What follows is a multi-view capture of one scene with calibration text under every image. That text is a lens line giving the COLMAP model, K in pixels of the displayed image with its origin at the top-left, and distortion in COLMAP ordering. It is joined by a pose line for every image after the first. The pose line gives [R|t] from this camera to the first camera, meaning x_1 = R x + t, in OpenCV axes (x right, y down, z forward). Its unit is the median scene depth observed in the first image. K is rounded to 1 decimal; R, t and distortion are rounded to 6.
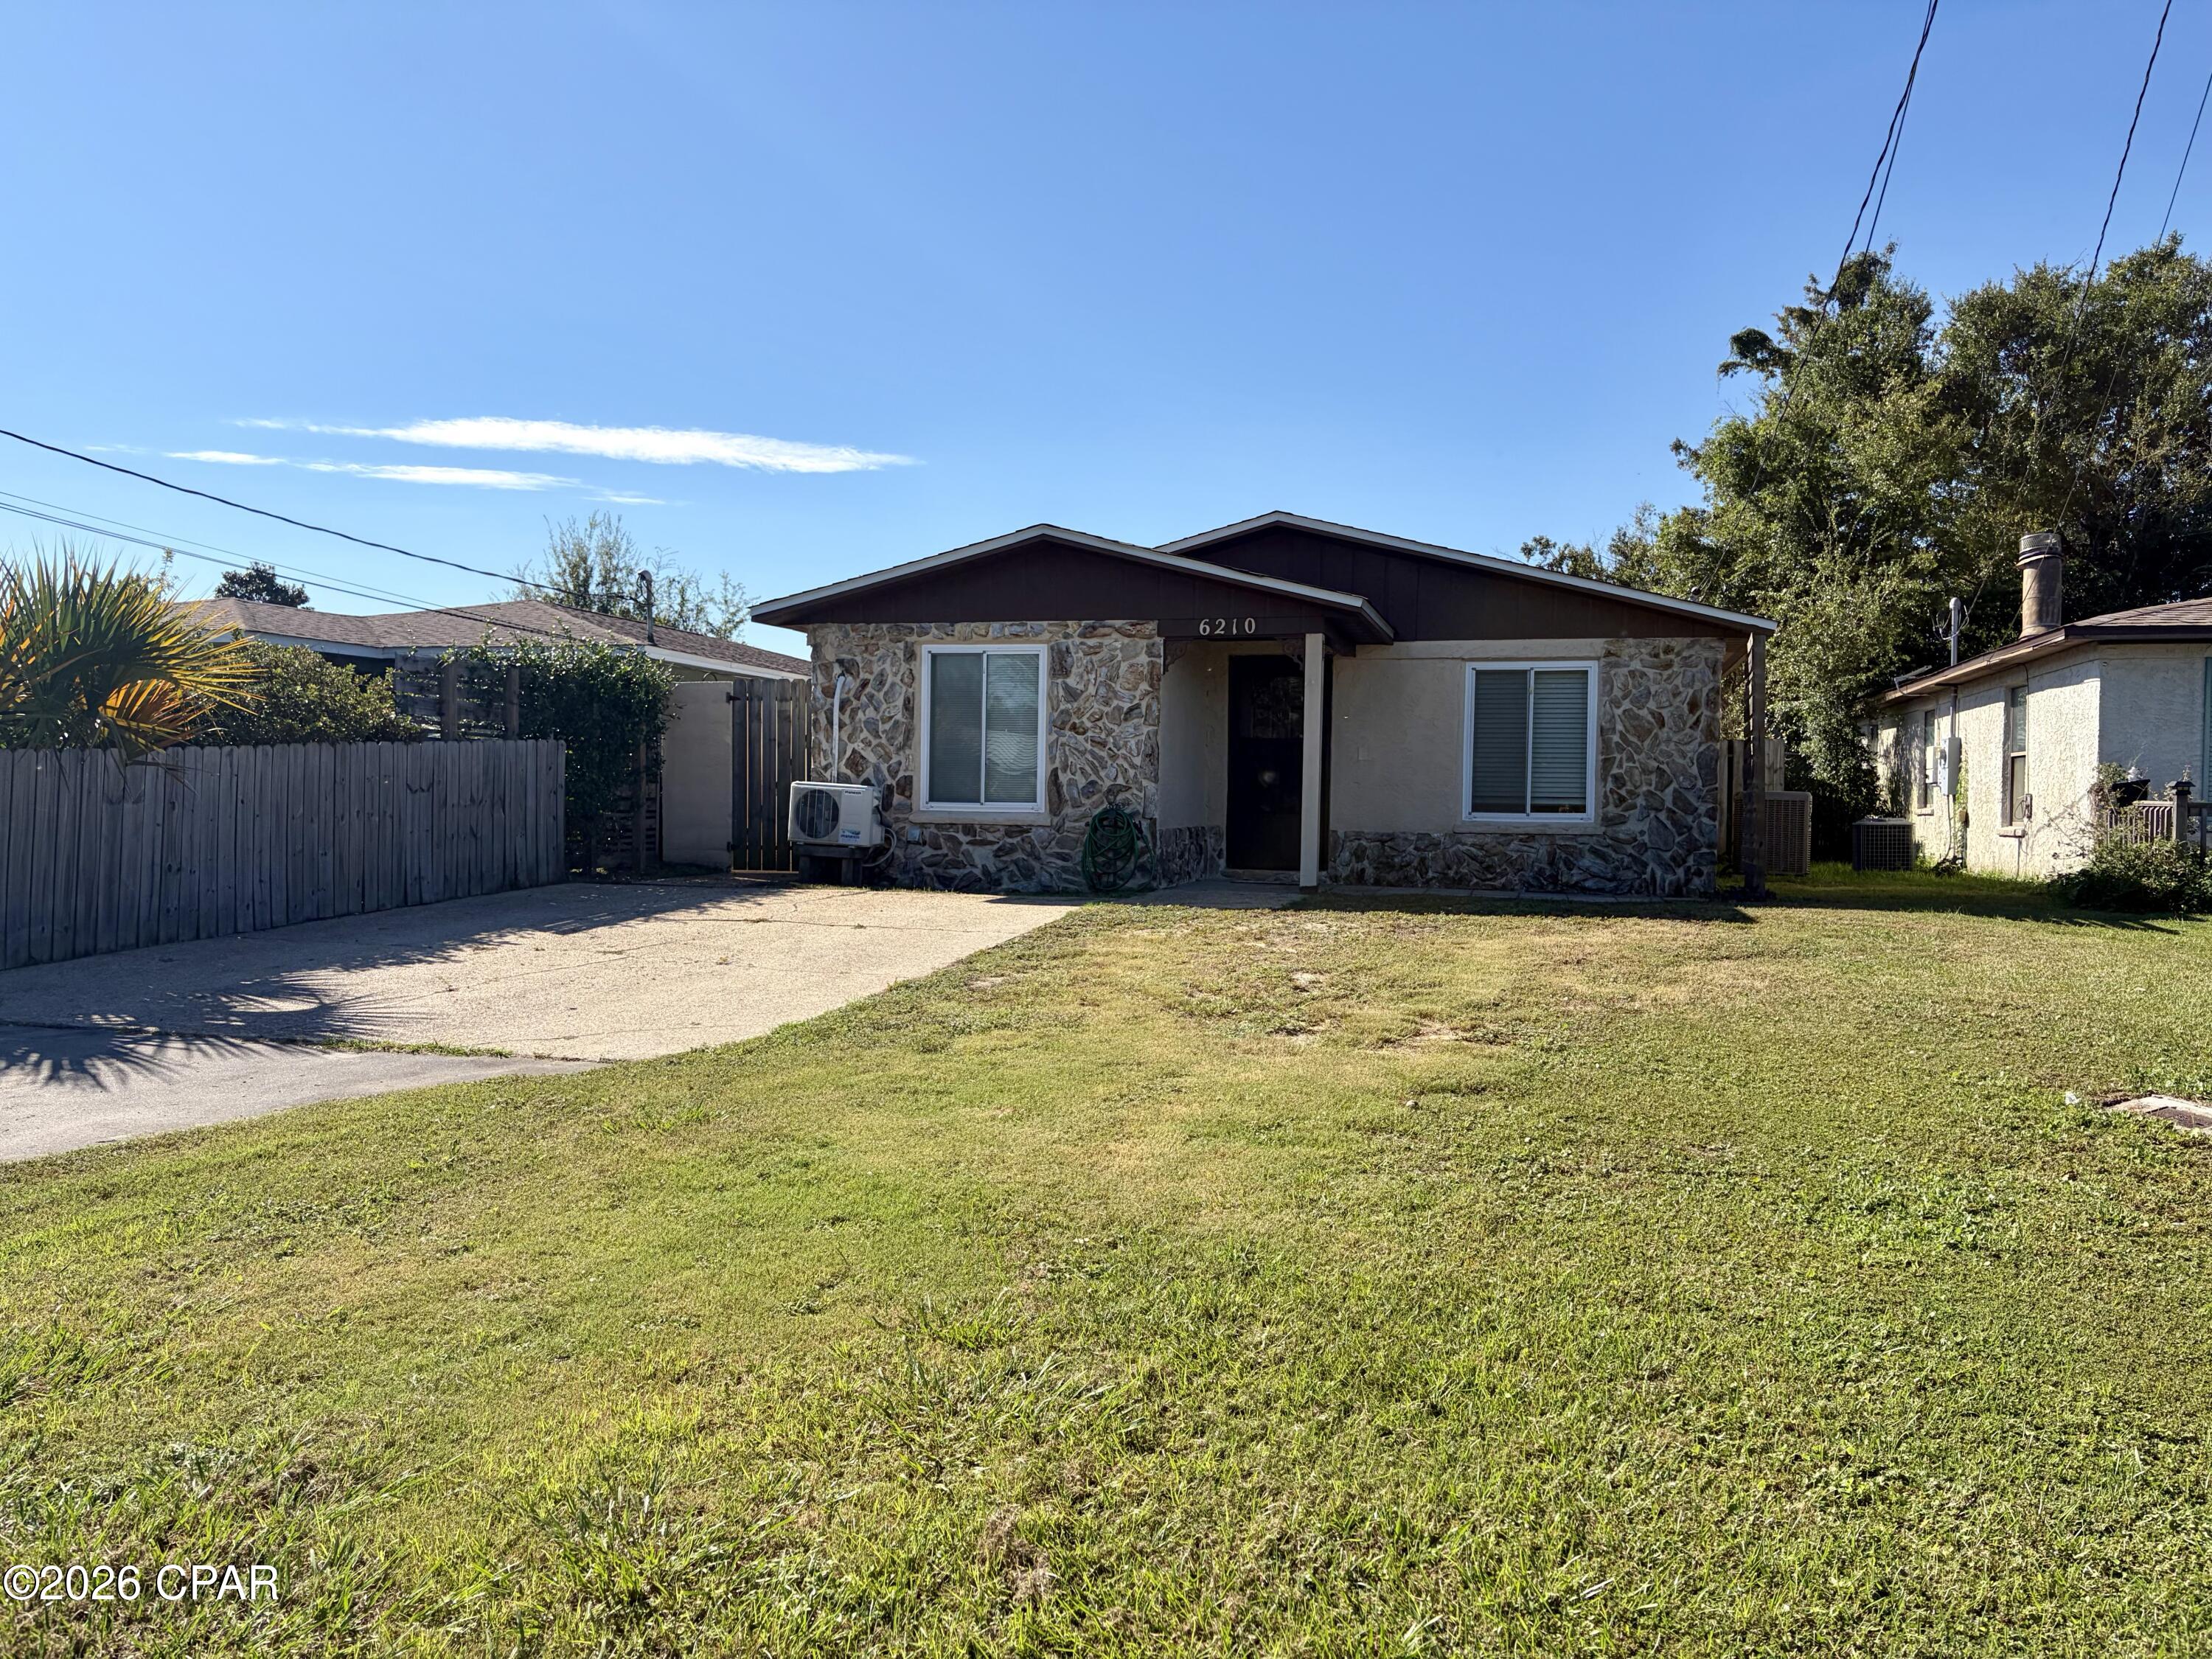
lens RADIAL K [[1667.1, 0, 1101.8], [0, 1667.1, 839.1], [0, 0, 1]] dist [0.026058, -0.029857]
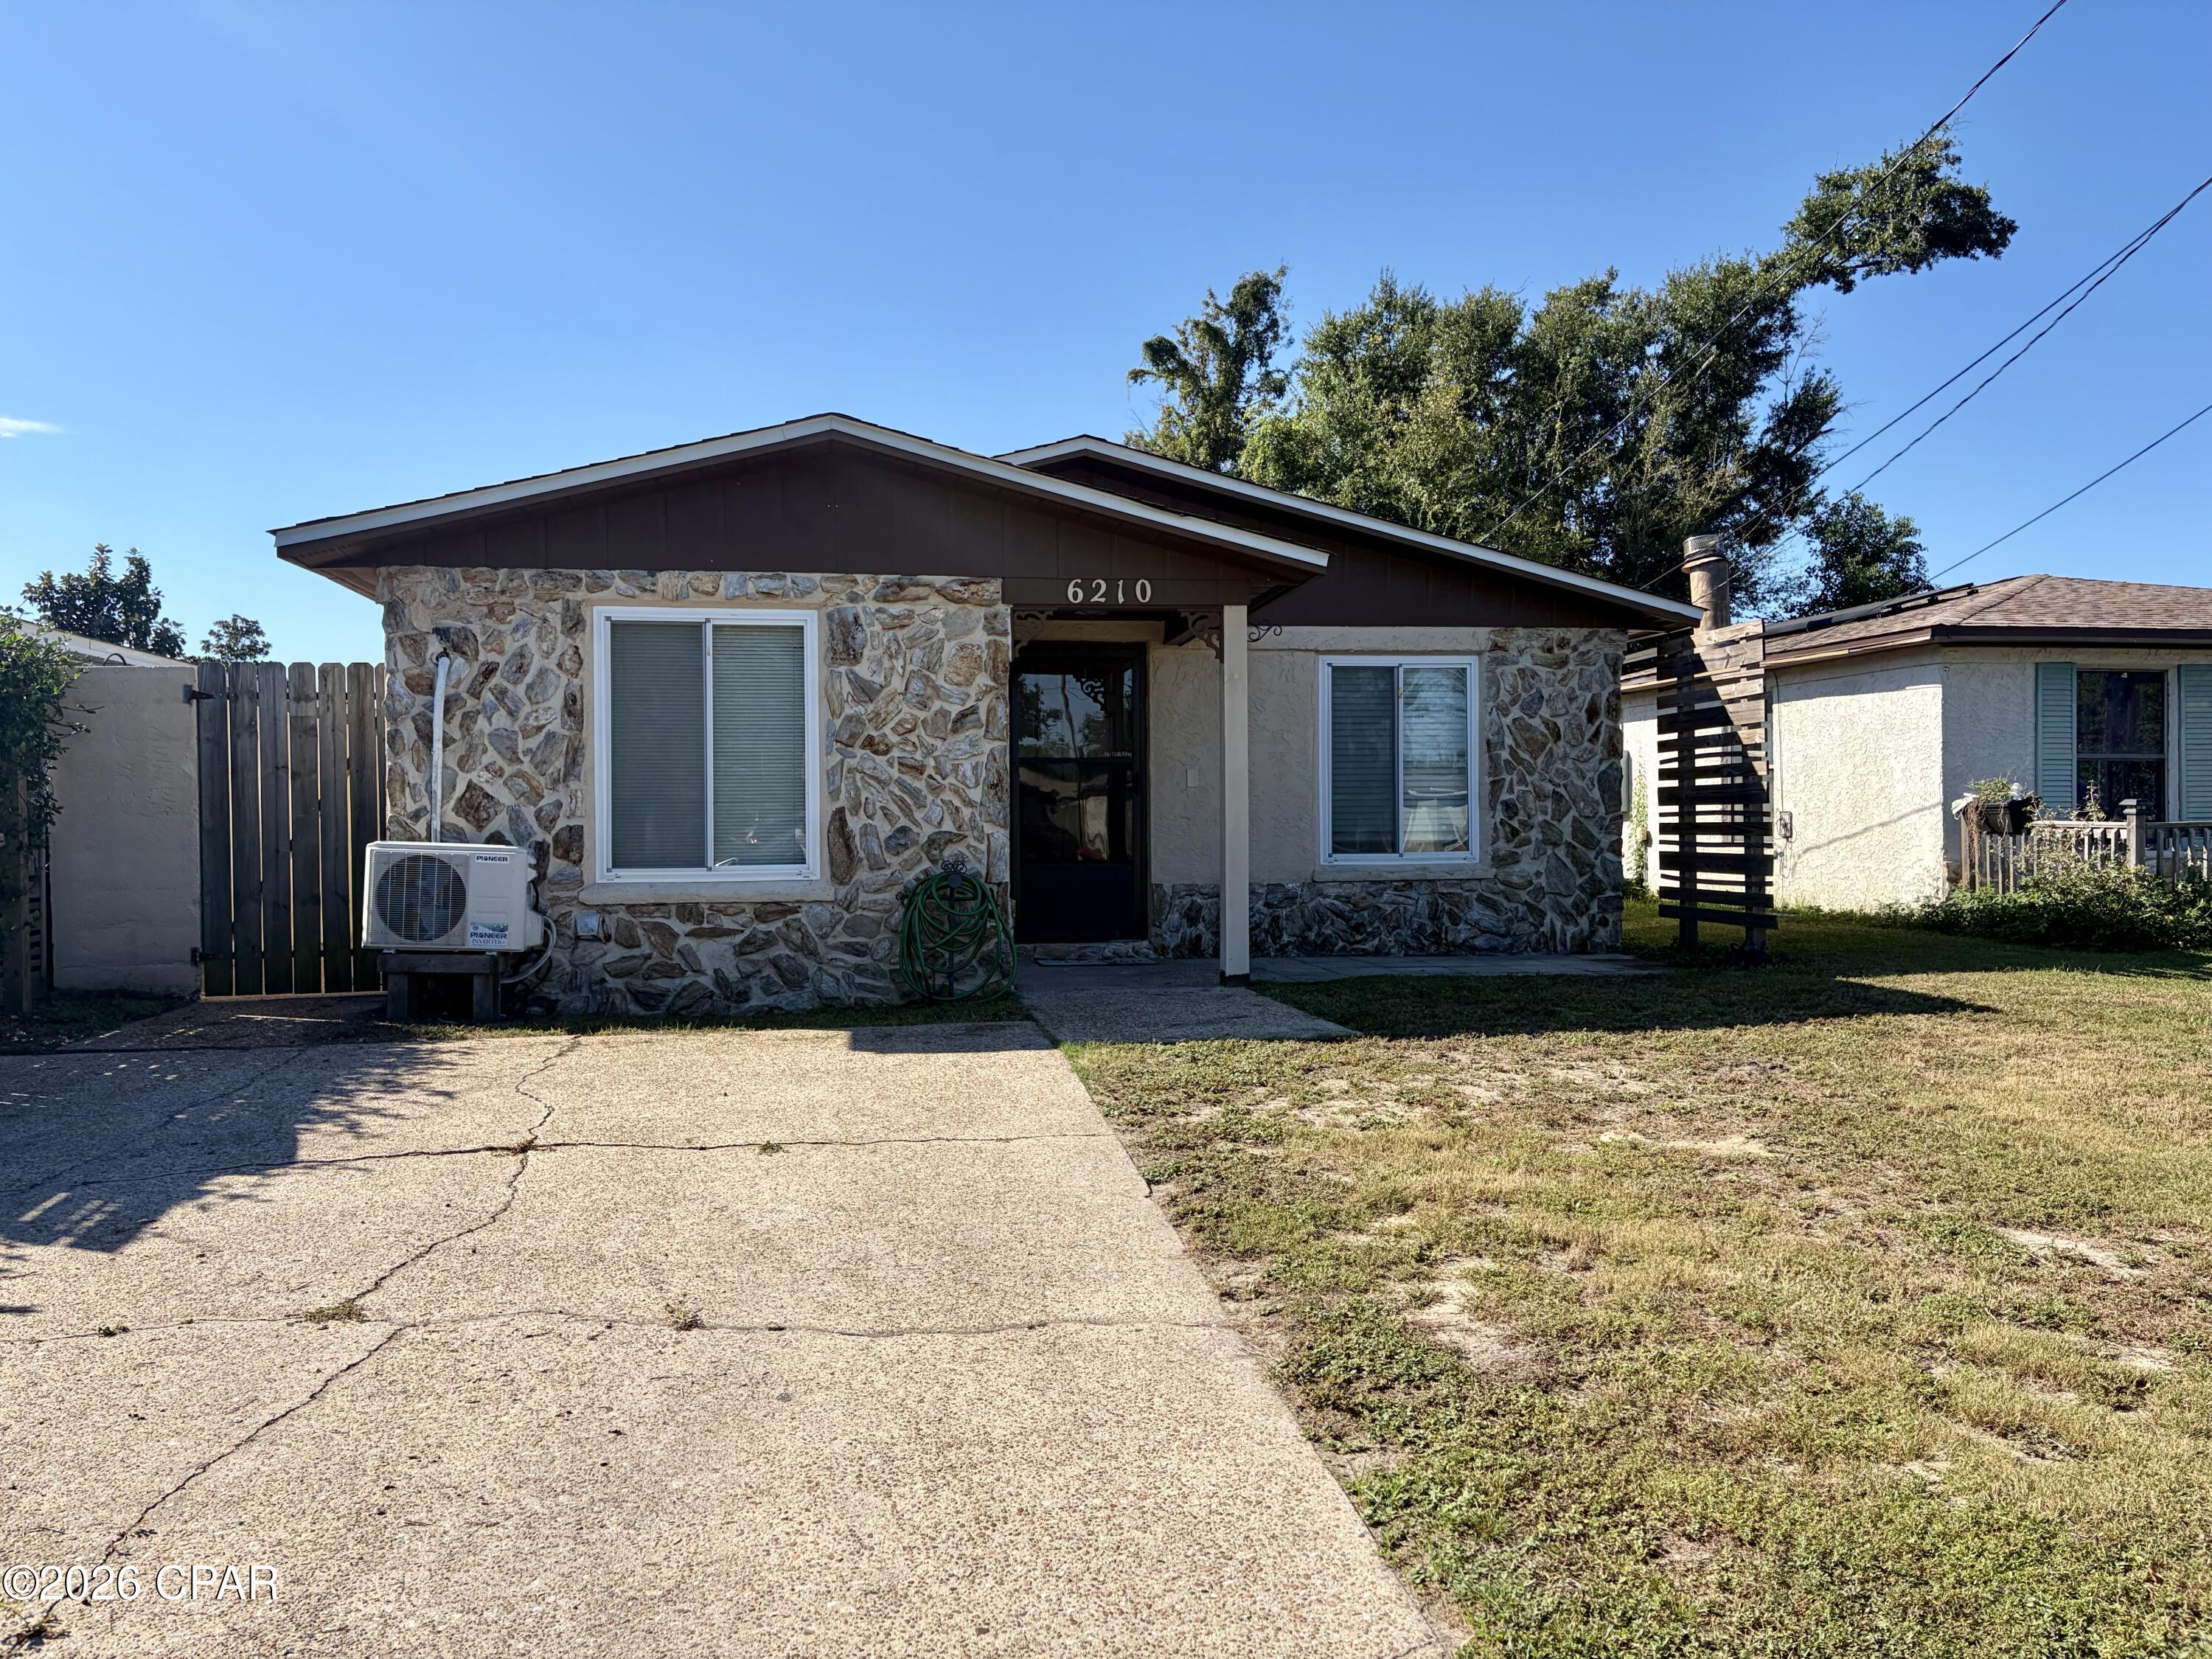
lens RADIAL K [[1667.1, 0, 1111.1], [0, 1667.1, 821.6], [0, 0, 1]] dist [0.026058, -0.029857]
pose [[0.901992, -0.024490, 0.431058, -0.199832], [0.032576, 0.999404, -0.011386, -0.026394], [-0.430523, 0.024313, 0.902252, 0.378847]]
